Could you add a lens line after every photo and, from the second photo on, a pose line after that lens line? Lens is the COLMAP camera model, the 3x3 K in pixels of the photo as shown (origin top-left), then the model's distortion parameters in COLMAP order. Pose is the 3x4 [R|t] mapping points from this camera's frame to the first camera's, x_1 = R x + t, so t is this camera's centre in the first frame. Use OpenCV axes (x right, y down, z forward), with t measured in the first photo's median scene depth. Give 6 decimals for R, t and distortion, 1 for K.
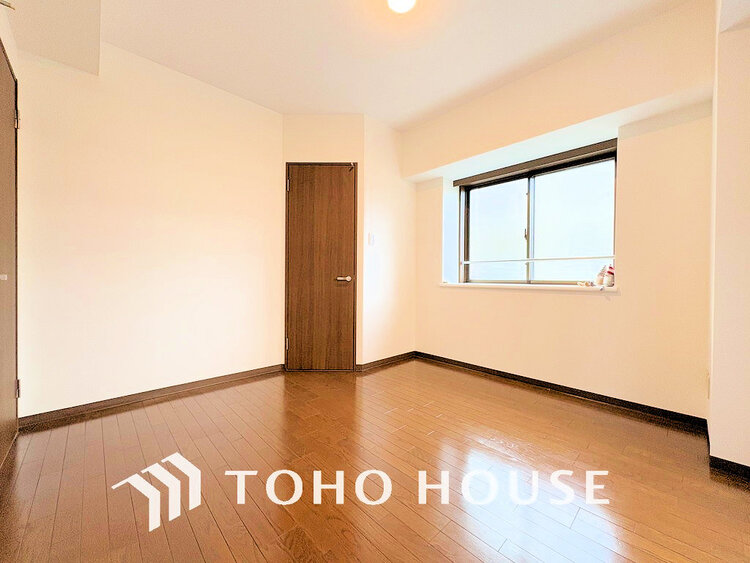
lens RADIAL K [[299.2, 0, 377.0], [0, 299.2, 280.3], [0, 0, 1]] dist [0.002891, 0.000228]
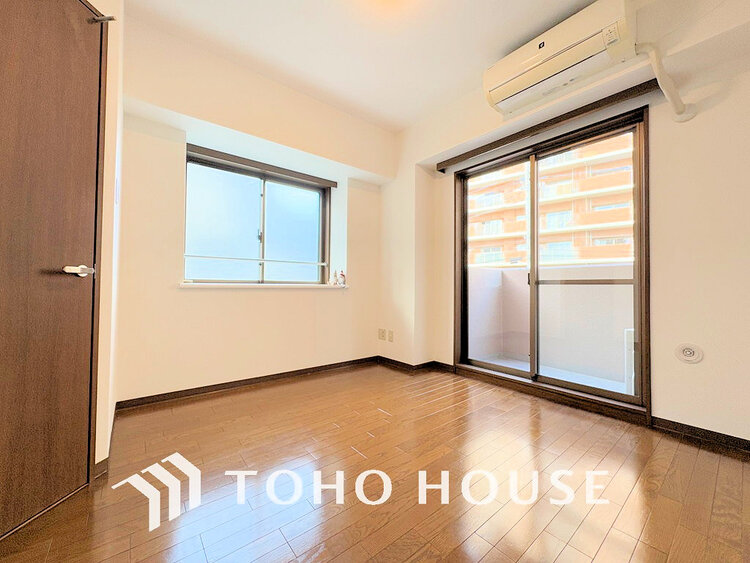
lens RADIAL K [[299.2, 0, 377.0], [0, 299.2, 280.3], [0, 0, 1]] dist [0.002891, 0.000228]
pose [[0.067709, 0.001316, 0.997704, -0.492115], [-0.012332, 0.999924, -0.000482, -0.003395], [-0.997629, -0.012271, 0.067720, 0.559872]]
